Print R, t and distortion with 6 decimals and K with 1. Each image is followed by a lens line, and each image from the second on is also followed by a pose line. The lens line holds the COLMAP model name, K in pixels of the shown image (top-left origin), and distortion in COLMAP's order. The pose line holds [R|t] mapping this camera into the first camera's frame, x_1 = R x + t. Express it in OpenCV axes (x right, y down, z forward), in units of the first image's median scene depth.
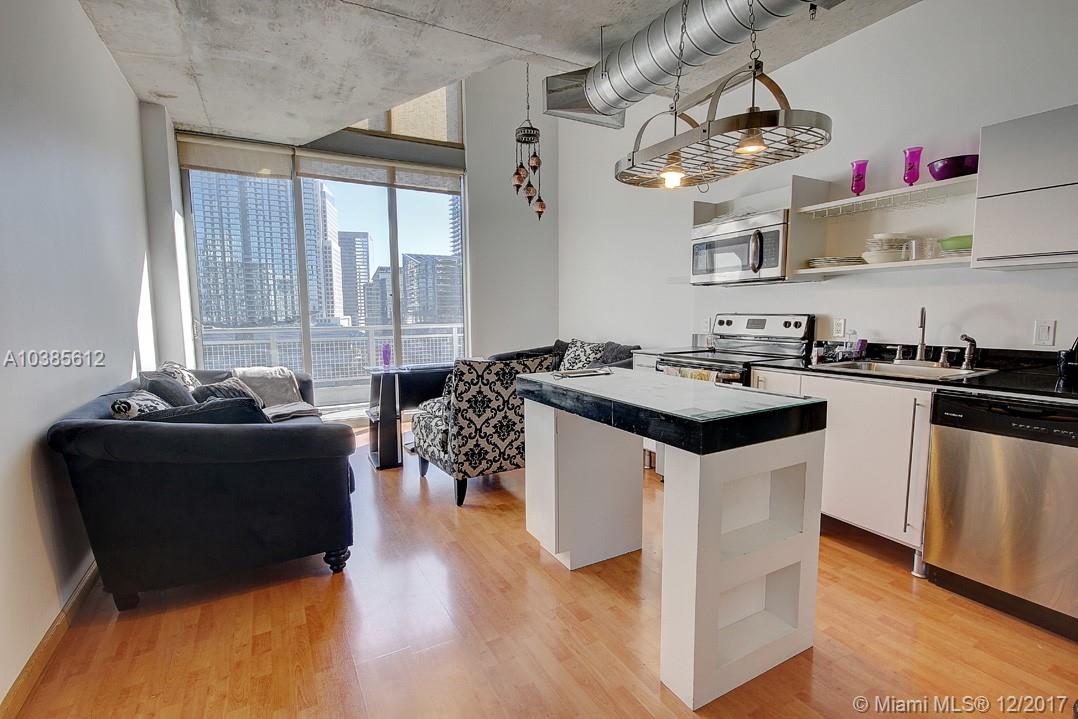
lens RADIAL K [[502.7, 0, 540.4], [0, 502.7, 345.0], [0, 0, 1]] dist [0.001211, 0.000074]
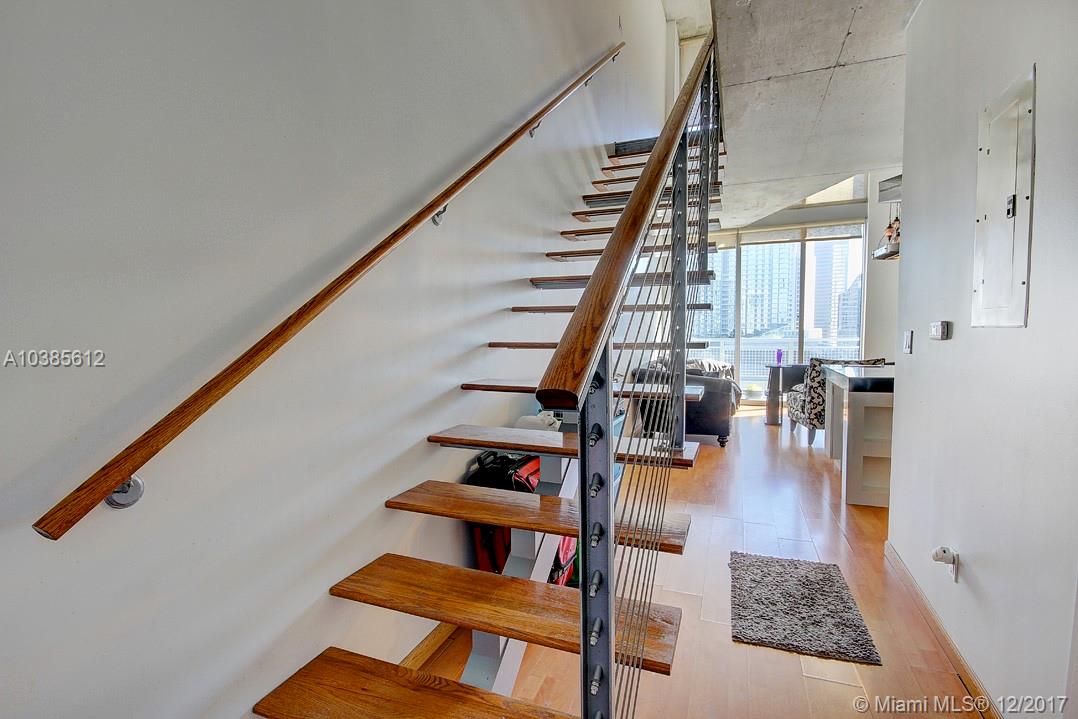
lens RADIAL K [[484.3, 0, 539.0], [0, 484.3, 359.5], [0, 0, 1]] dist [-0.000061, -0.000058]
pose [[0.631853, 0.053680, -0.773227, 0.390687], [-0.048582, 0.998380, 0.029611, 0.024686], [0.773564, 0.018855, 0.633438, -0.567280]]
